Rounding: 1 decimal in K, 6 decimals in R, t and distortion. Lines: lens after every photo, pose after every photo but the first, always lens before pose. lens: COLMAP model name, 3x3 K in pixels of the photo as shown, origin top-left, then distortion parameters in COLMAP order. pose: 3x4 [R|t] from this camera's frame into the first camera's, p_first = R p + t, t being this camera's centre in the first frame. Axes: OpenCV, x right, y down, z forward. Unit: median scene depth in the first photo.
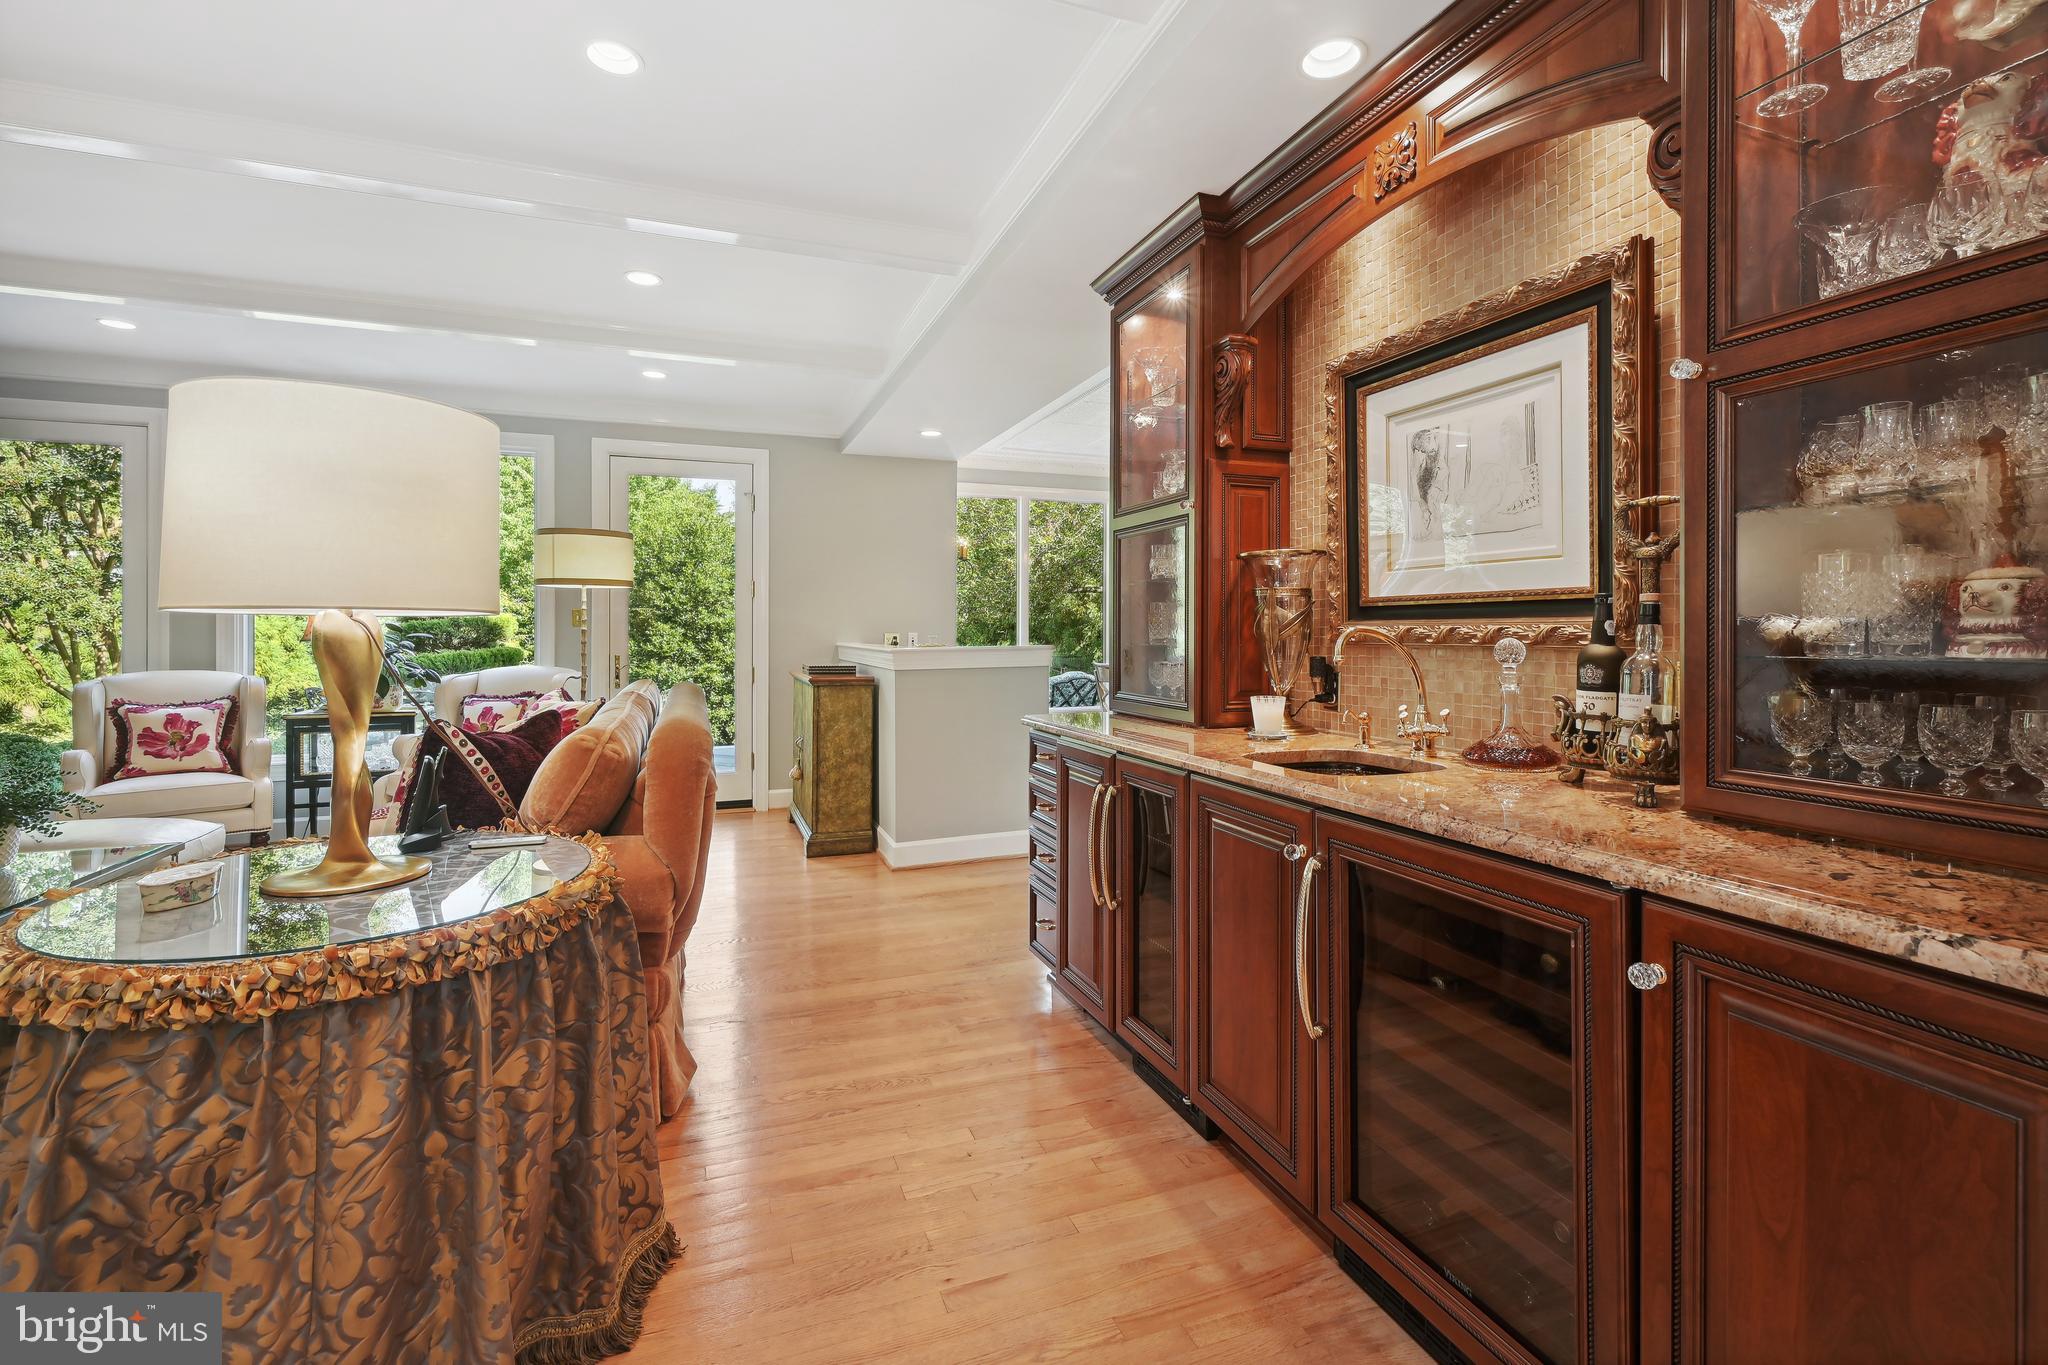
lens RADIAL K [[909.2, 0, 1044.8], [0, 909.2, 627.0], [0, 0, 1]] dist [0.000949, 0.000105]
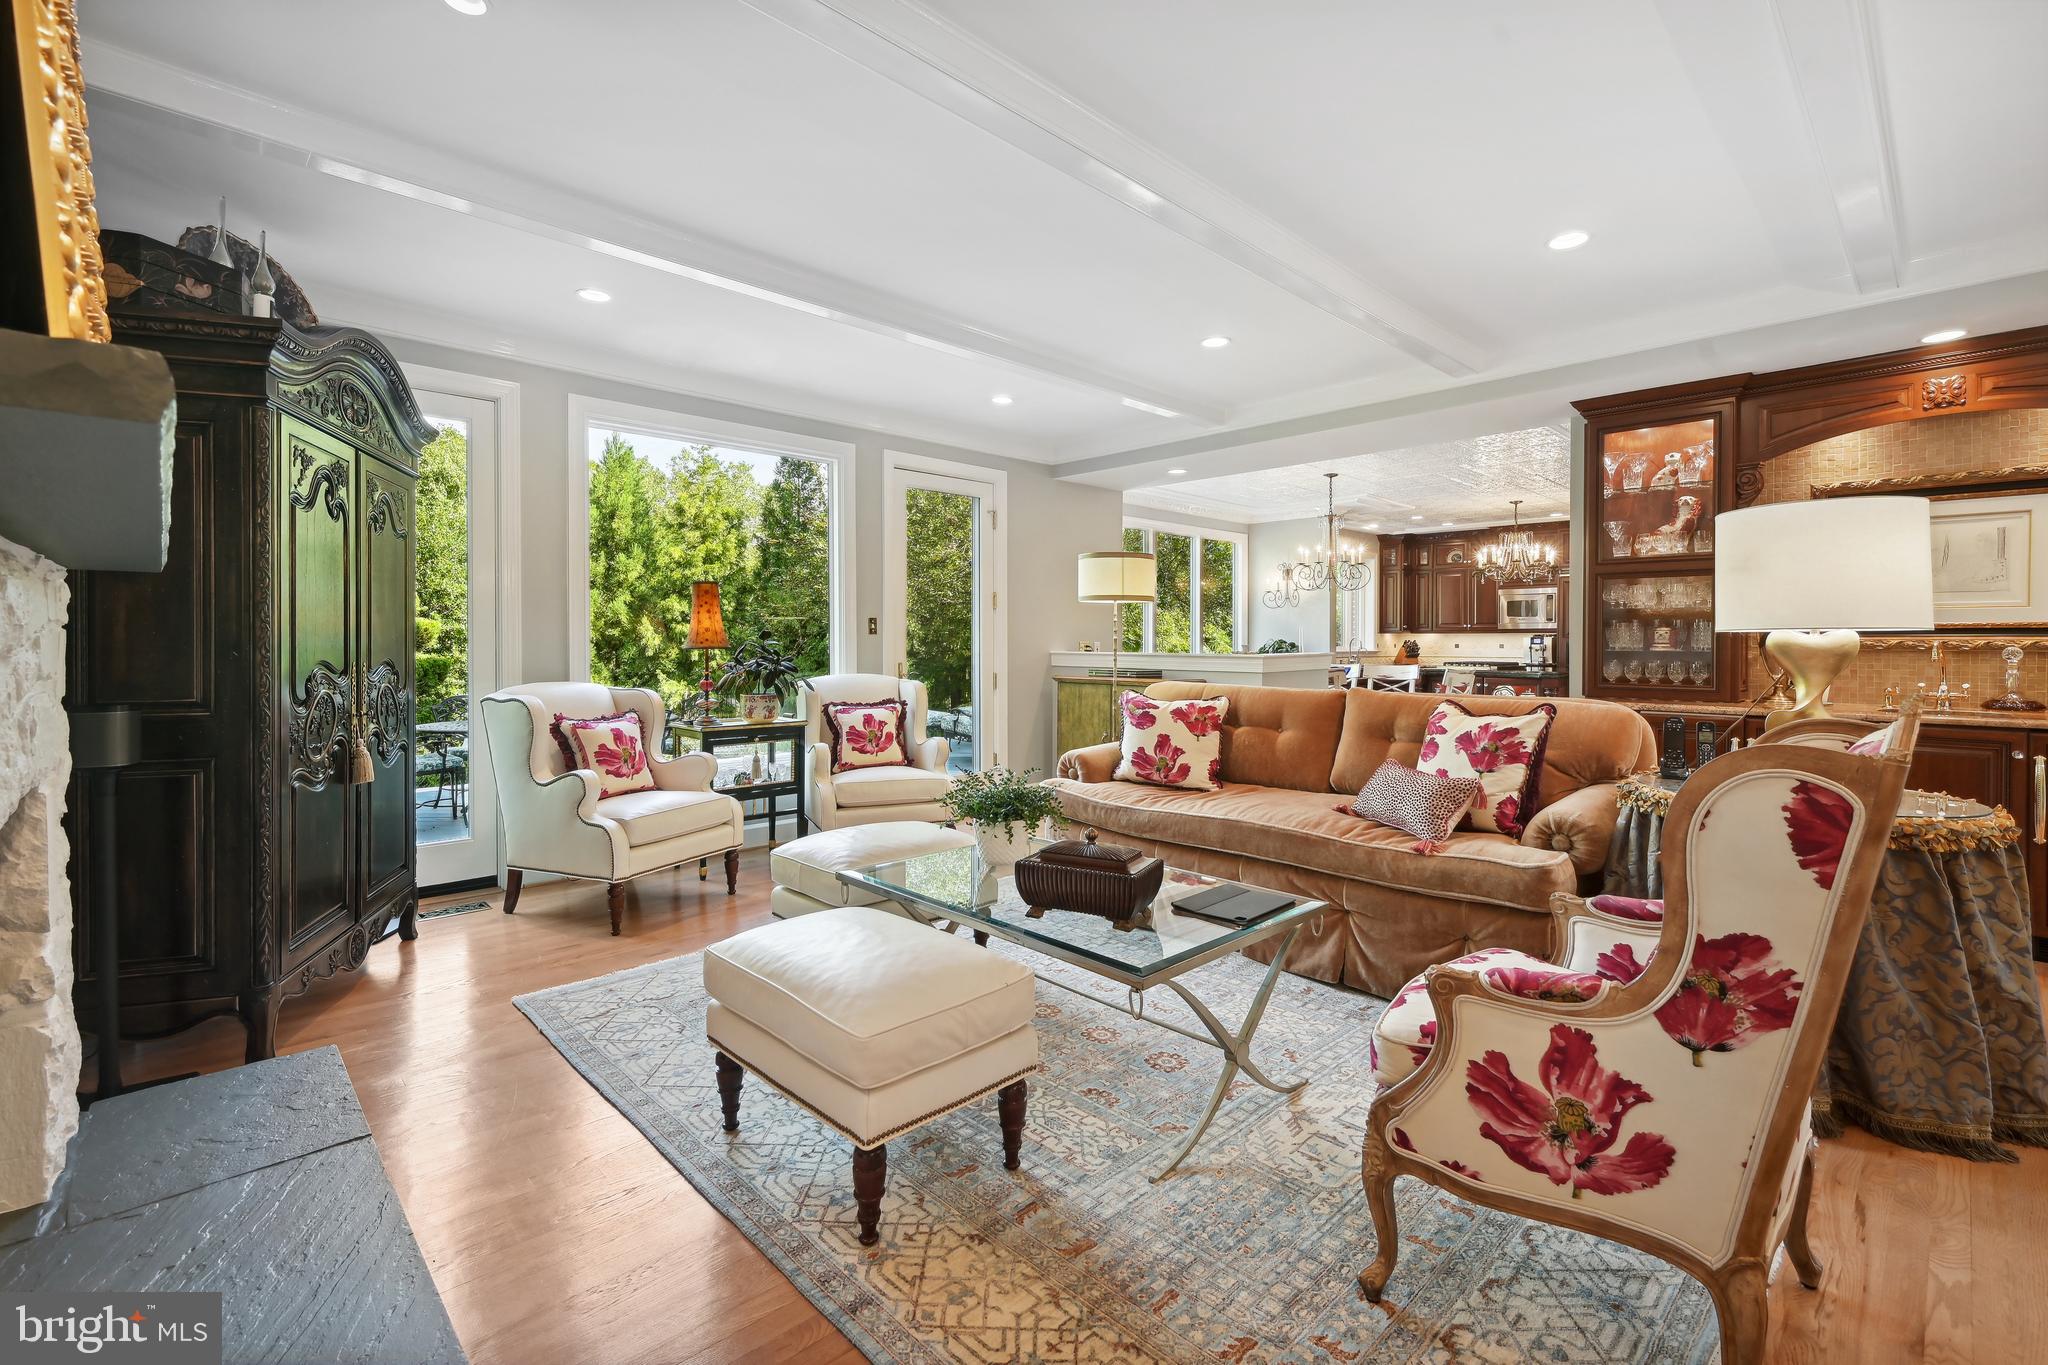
lens RADIAL K [[909.2, 0, 1023.6], [0, 909.2, 667.2], [0, 0, 1]] dist [0.000949, 0.000105]
pose [[0.936031, -0.002870, 0.351907, -1.136384], [-0.007834, 0.999549, 0.028990, 0.008695], [-0.351831, -0.029892, 0.935586, -0.059223]]
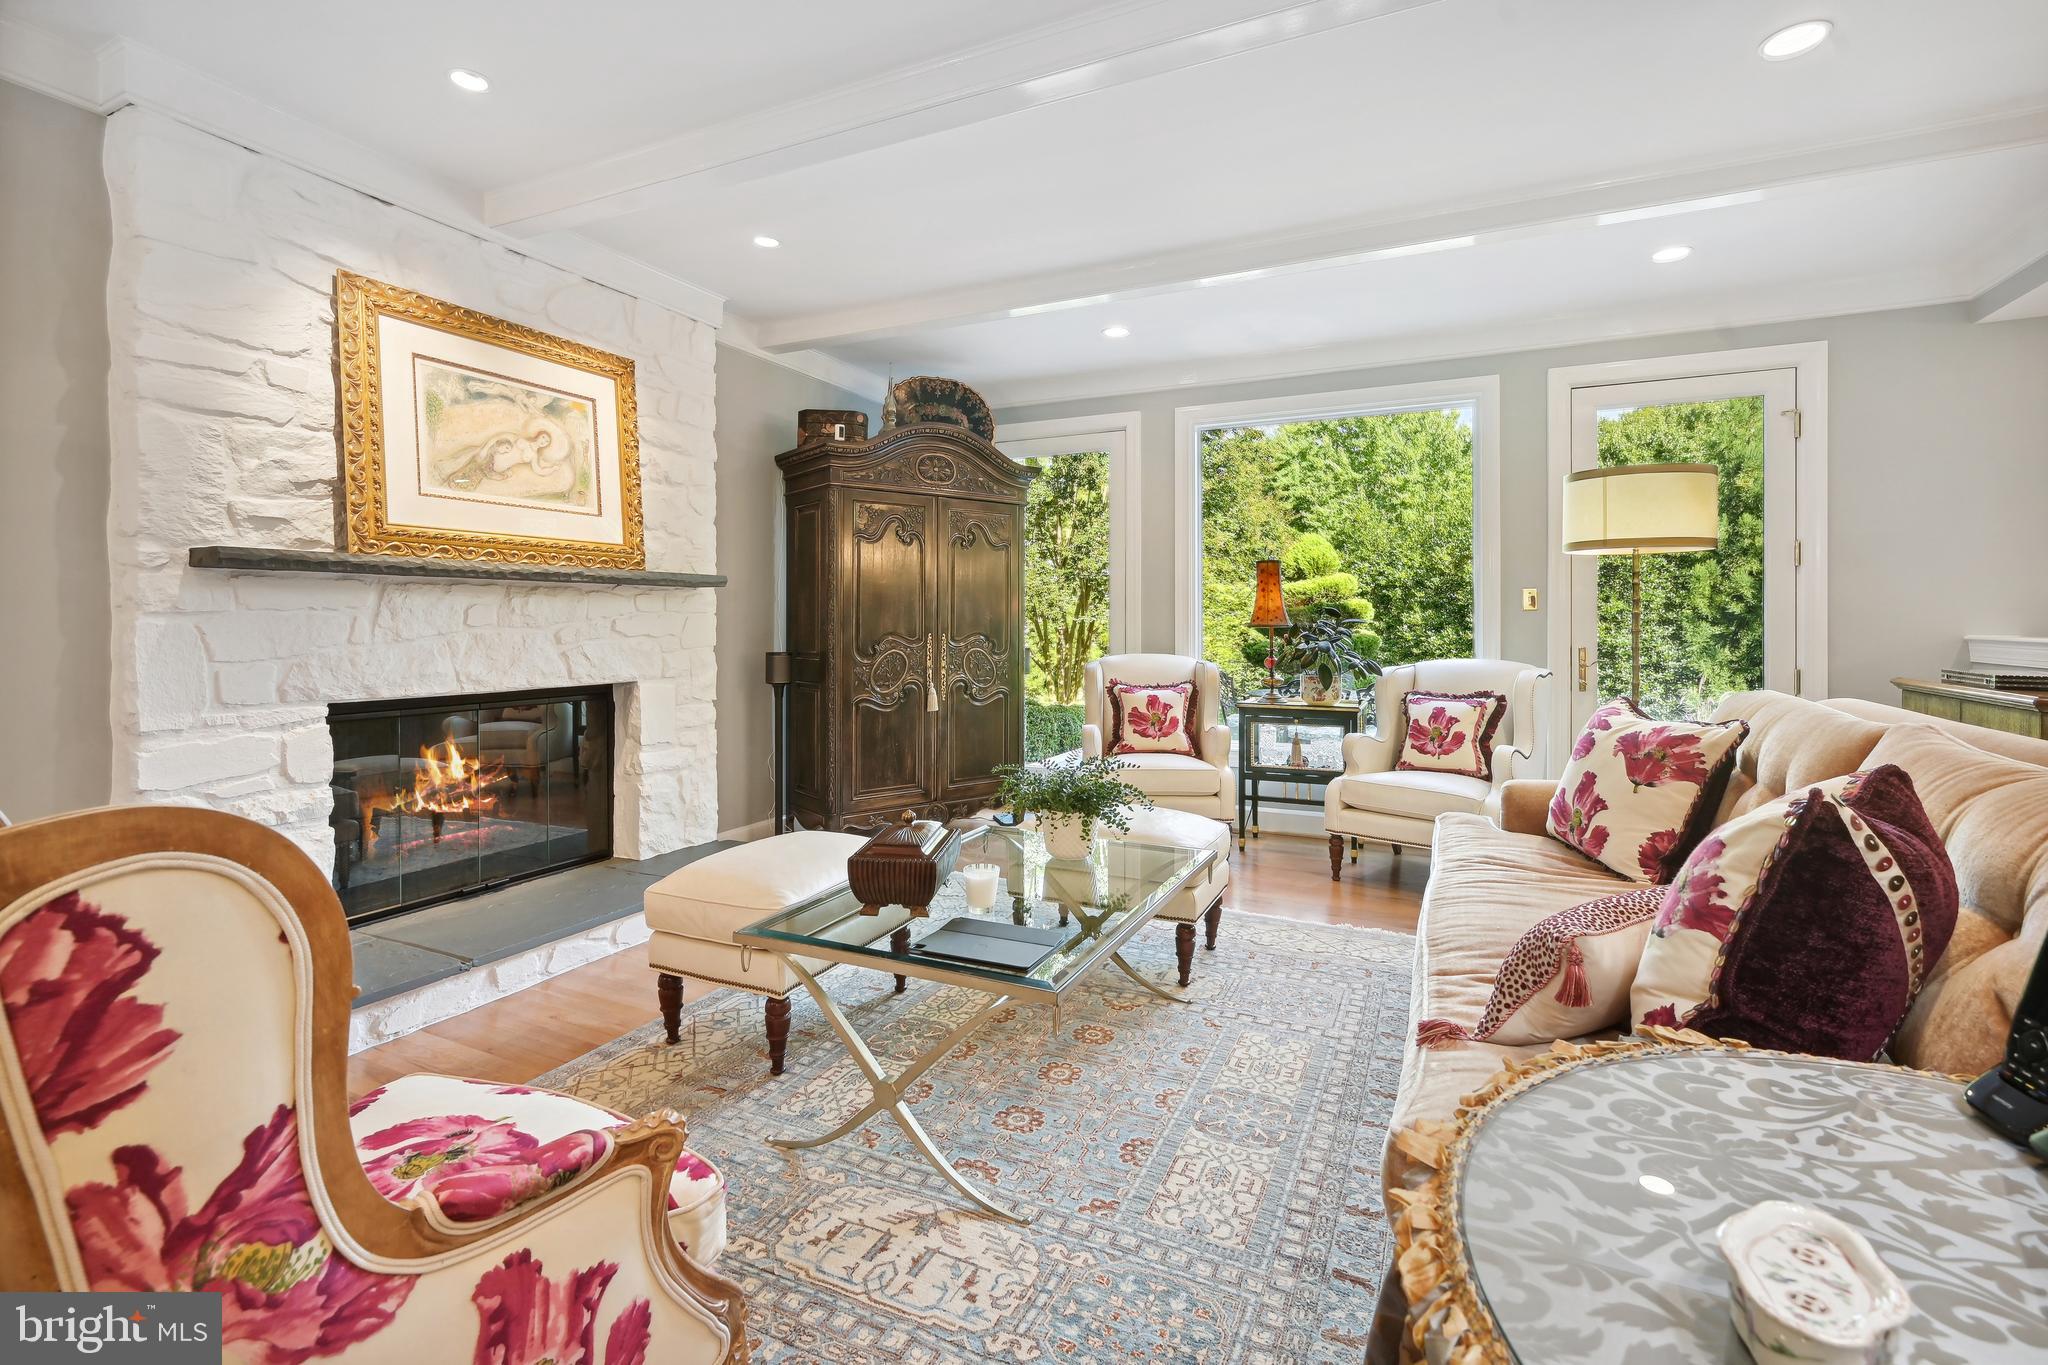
lens RADIAL K [[909.2, 0, 1011.9], [0, 909.2, 656.9], [0, 0, 1]] dist [0.000949, 0.000105]
pose [[0.672915, 0.029519, -0.739130, -0.290732], [0.004159, 0.999037, 0.043685, 0.005091], [0.739708, -0.032470, 0.672144, 0.177484]]
